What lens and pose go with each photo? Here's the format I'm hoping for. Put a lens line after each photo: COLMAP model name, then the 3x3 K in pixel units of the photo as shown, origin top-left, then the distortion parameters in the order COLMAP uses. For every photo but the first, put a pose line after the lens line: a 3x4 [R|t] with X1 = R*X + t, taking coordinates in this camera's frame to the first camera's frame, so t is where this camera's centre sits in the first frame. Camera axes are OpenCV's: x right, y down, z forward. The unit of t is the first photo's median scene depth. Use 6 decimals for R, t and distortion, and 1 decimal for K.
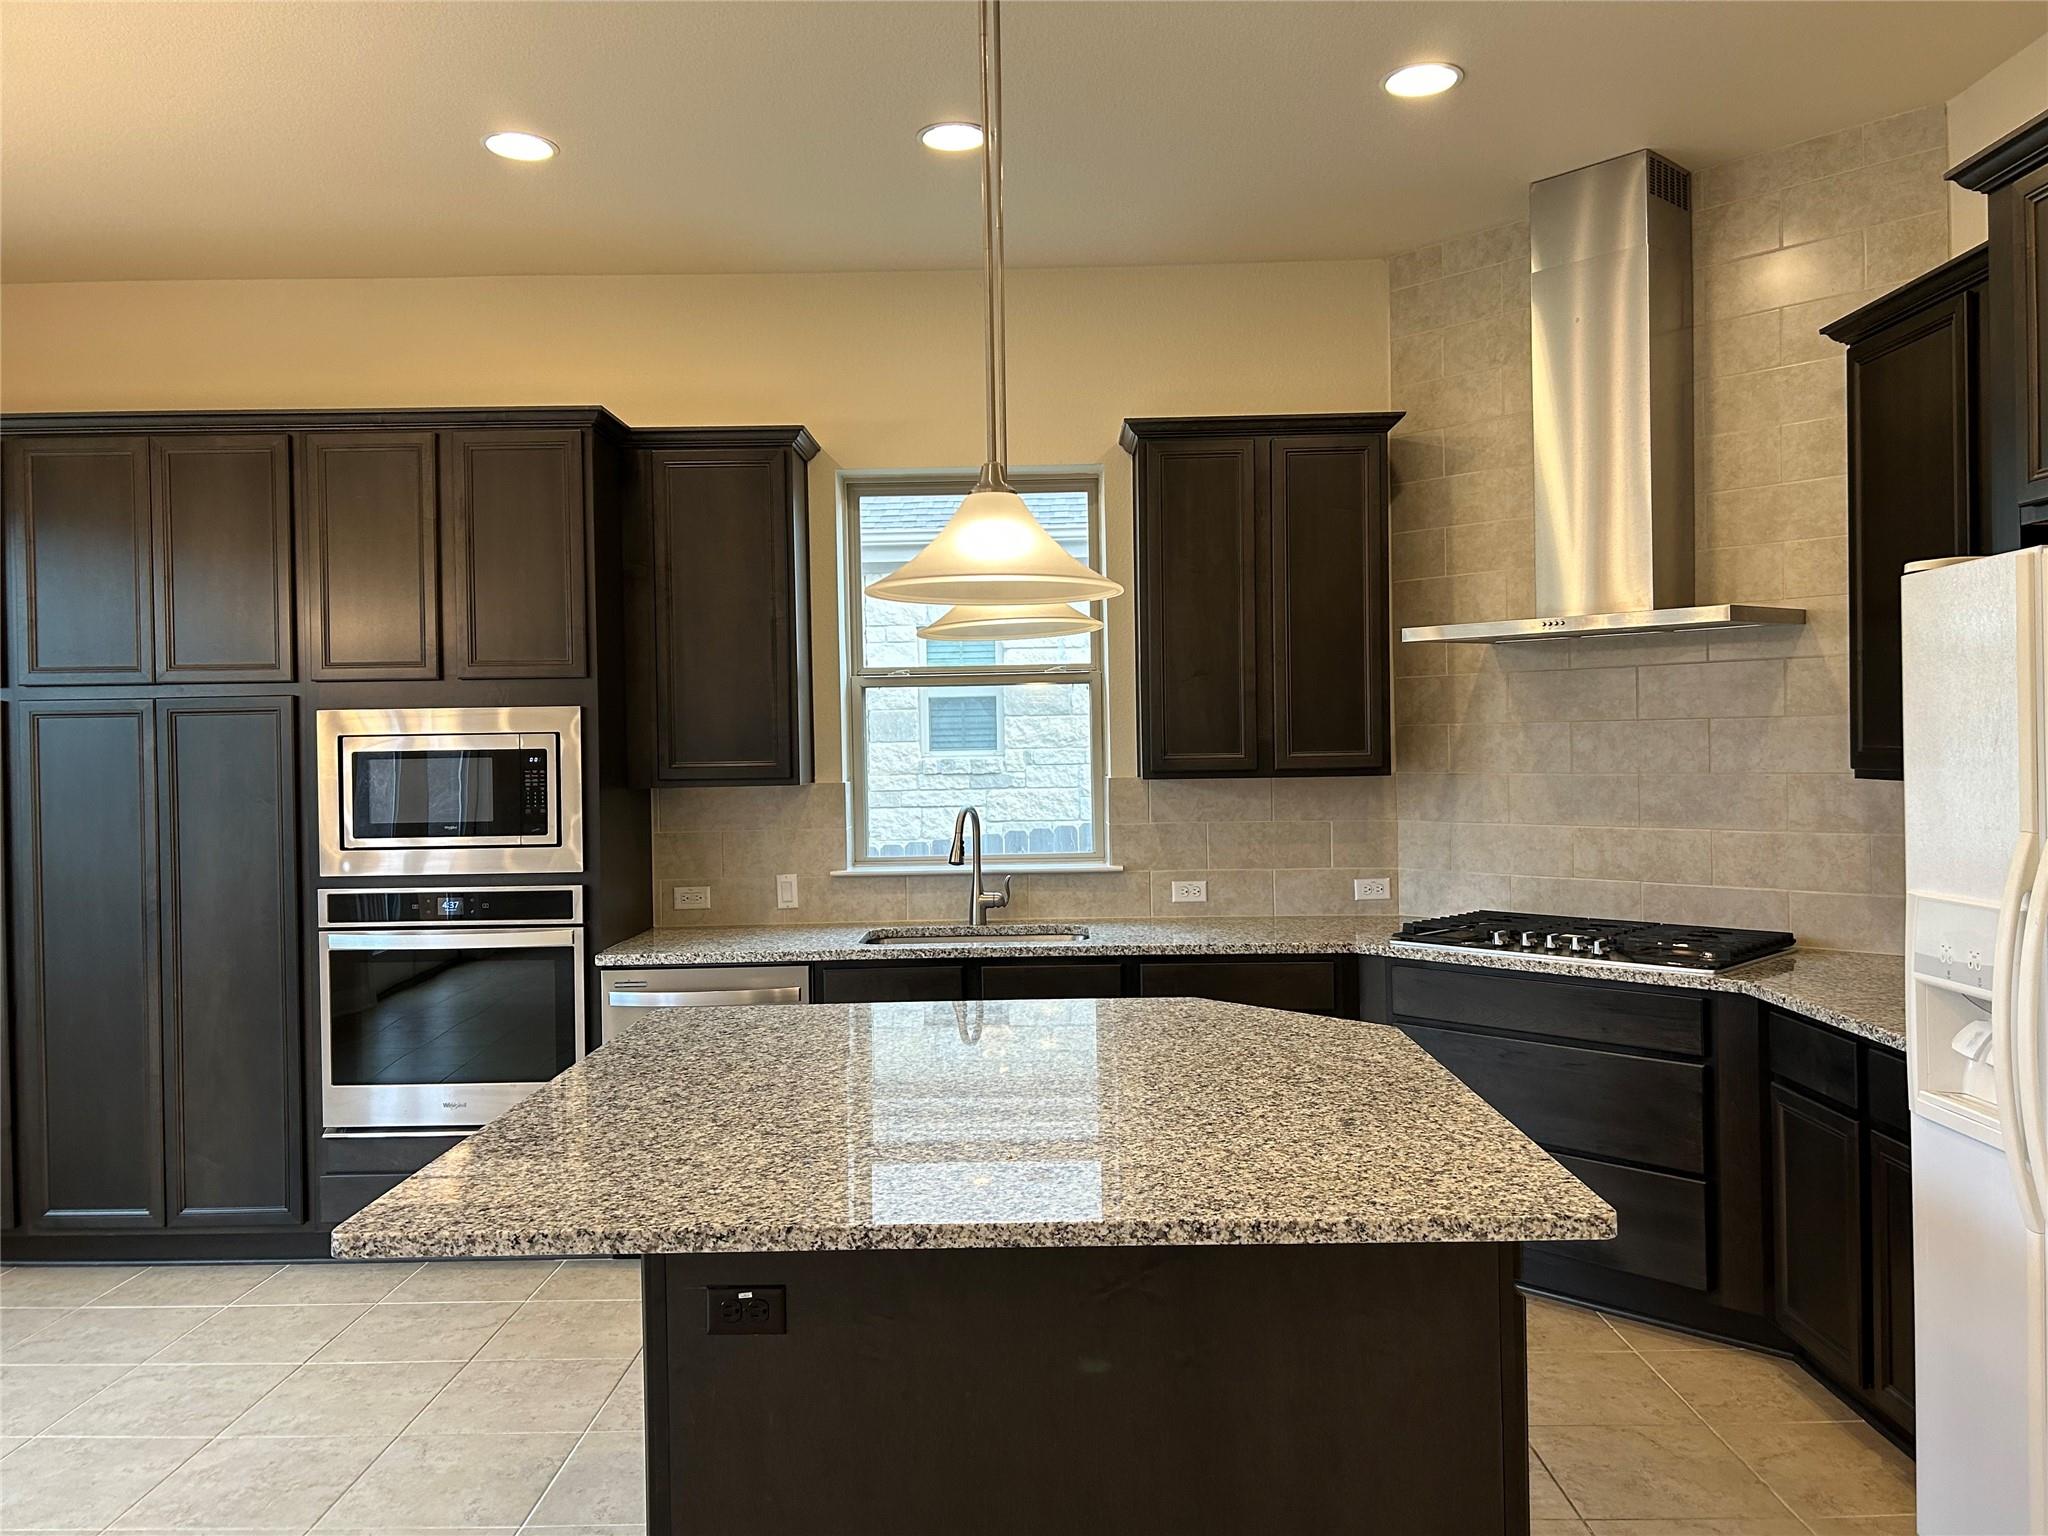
lens RADIAL K [[1529.5, 0, 1028.6], [0, 1529.5, 751.3], [0, 0, 1]] dist [0.061762, -0.074478]
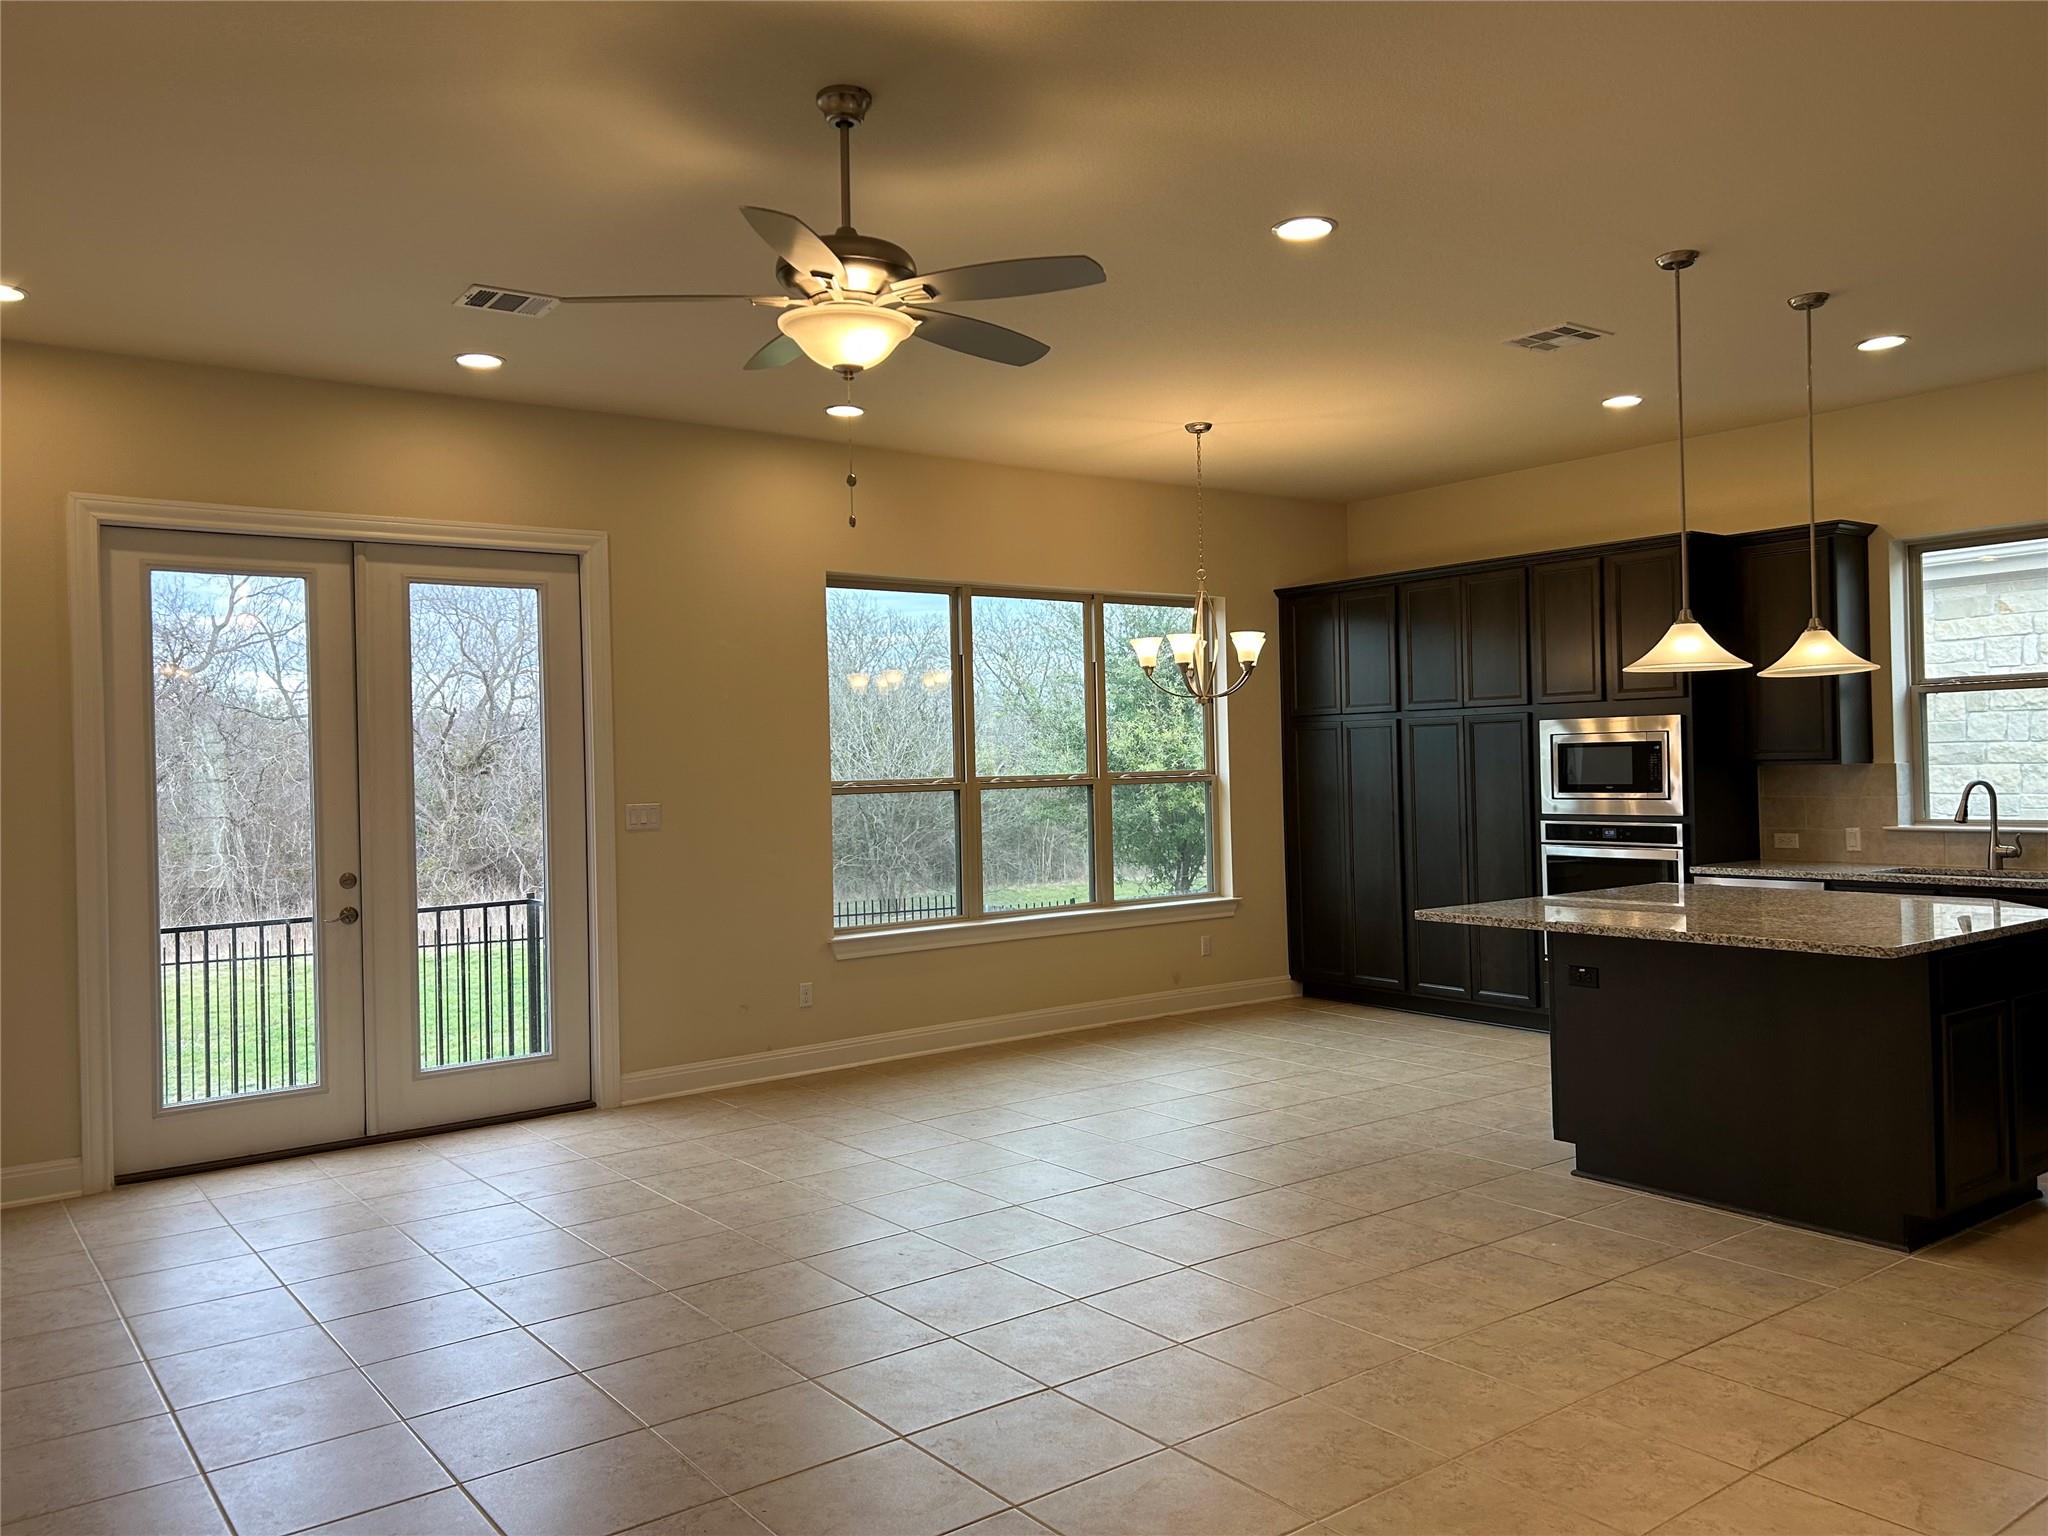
lens RADIAL K [[1529.5, 0, 1006.8], [0, 1529.5, 752.6], [0, 0, 1]] dist [0.061762, -0.074478]
pose [[0.605737, -0.002506, -0.795661, 0.583194], [0.006812, 0.999975, 0.002036, 0.002896], [0.795636, -0.006653, 0.605739, -0.570289]]
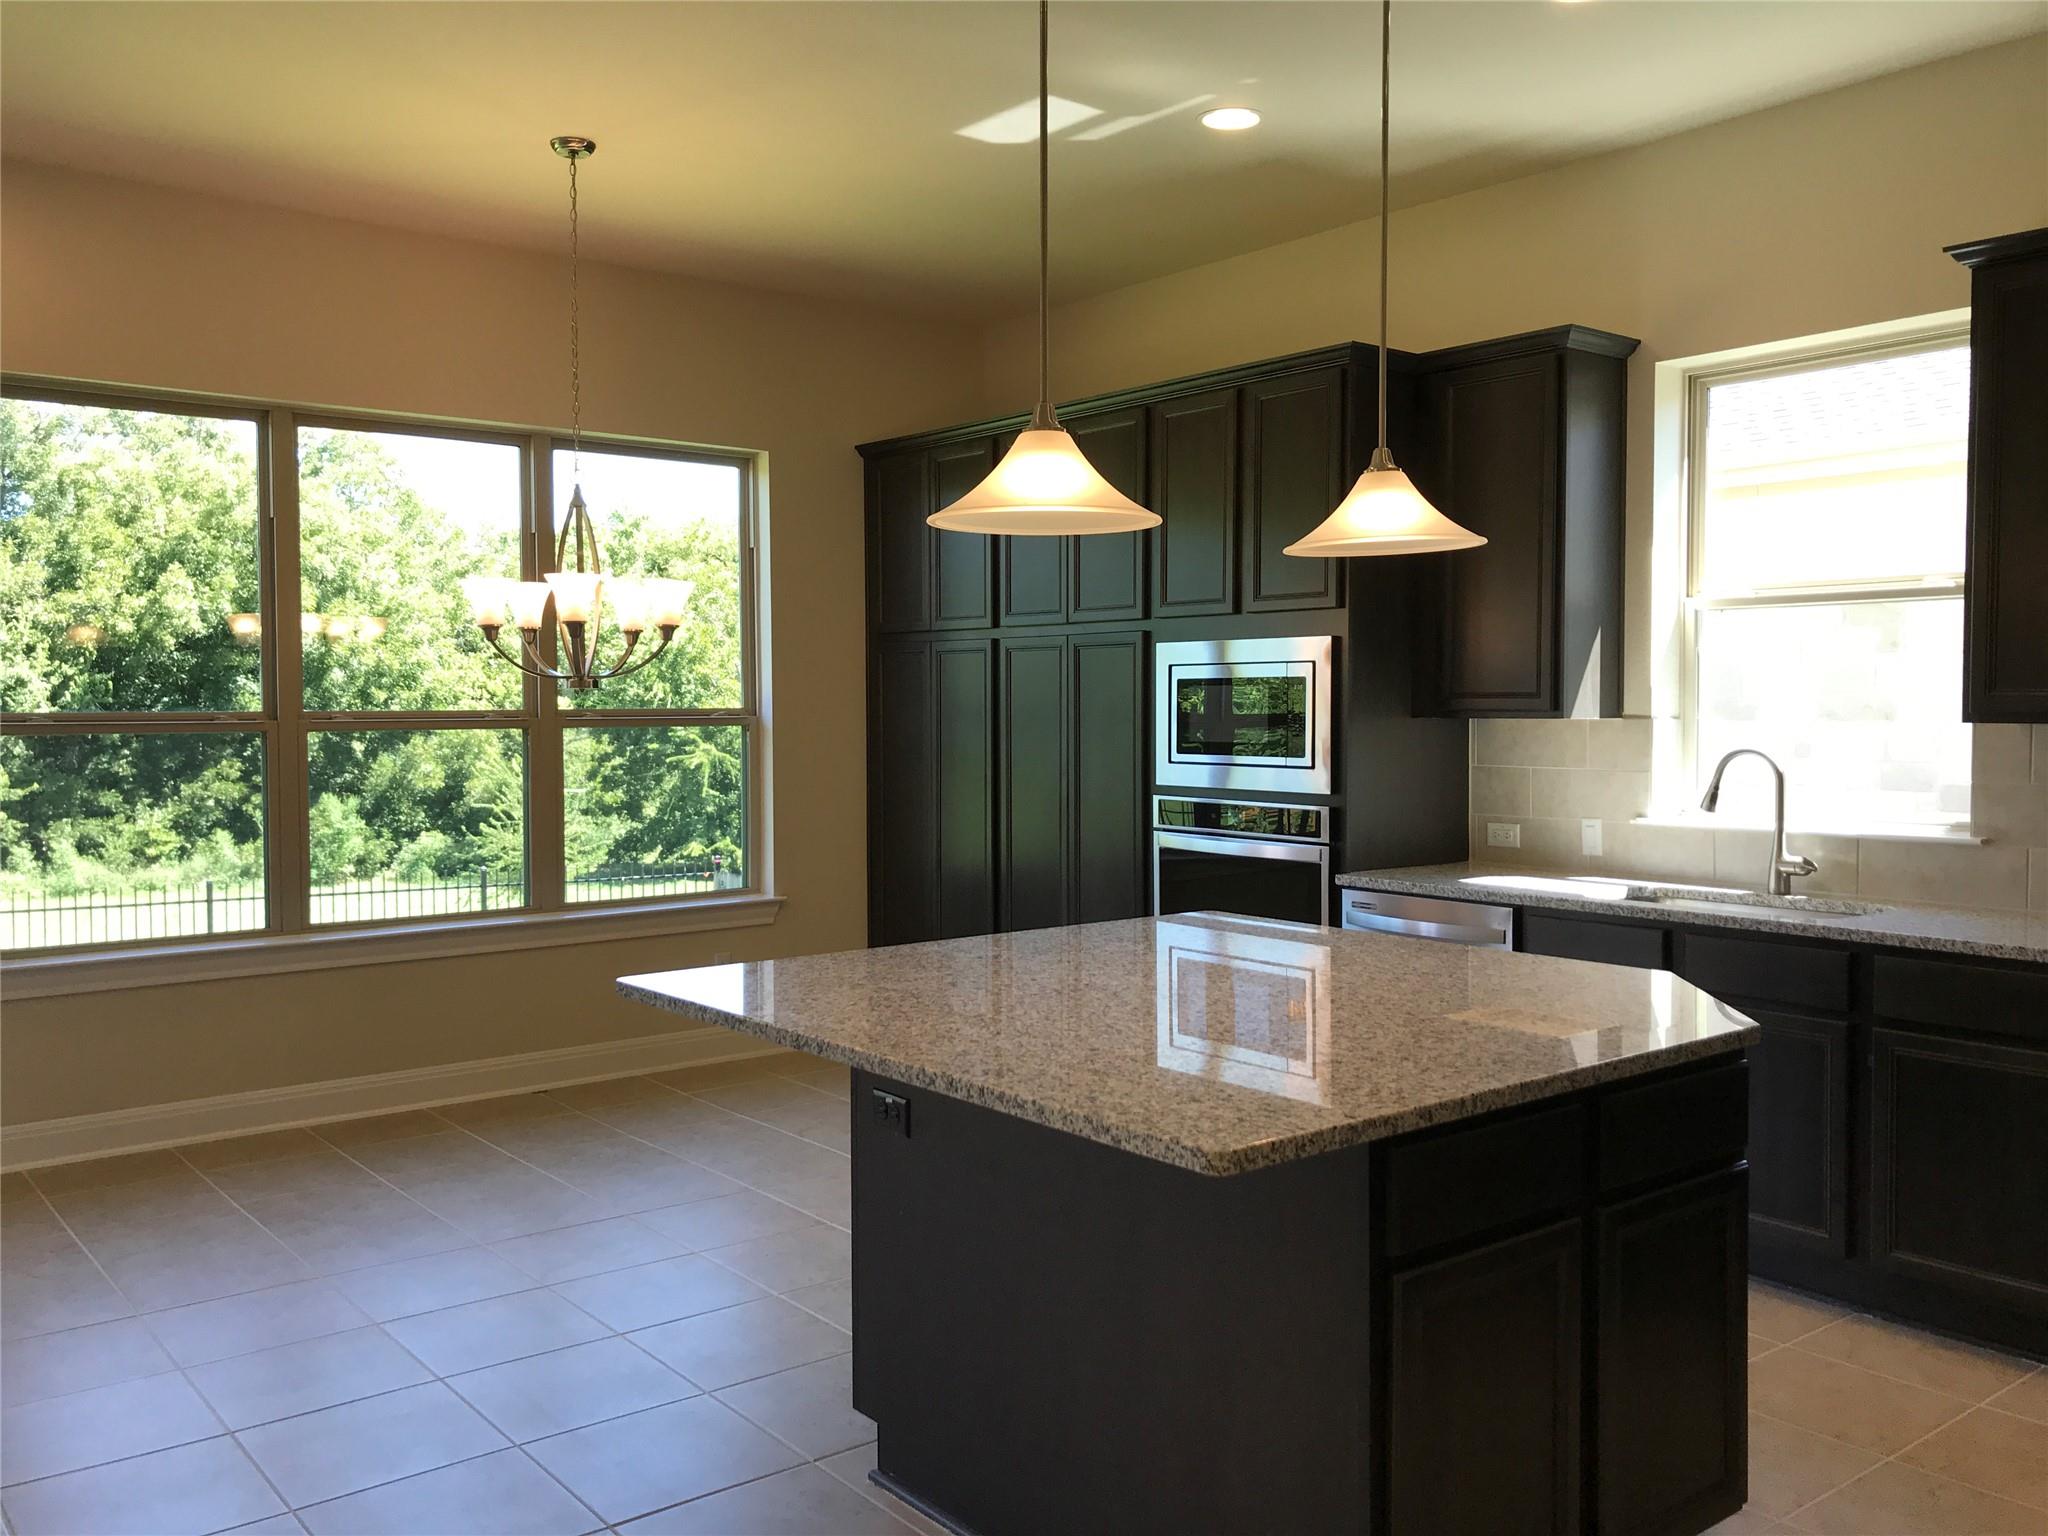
lens RADIAL K [[1683.0, 0, 1006.1], [0, 1683.0, 763.3], [0, 0, 1]] dist [0.046908, -0.074337]
pose [[0.629963, 0.045949, -0.775265, 0.459920], [-0.015209, 0.998787, 0.046838, 0.006761], [0.776476, -0.017715, 0.629897, 0.106383]]
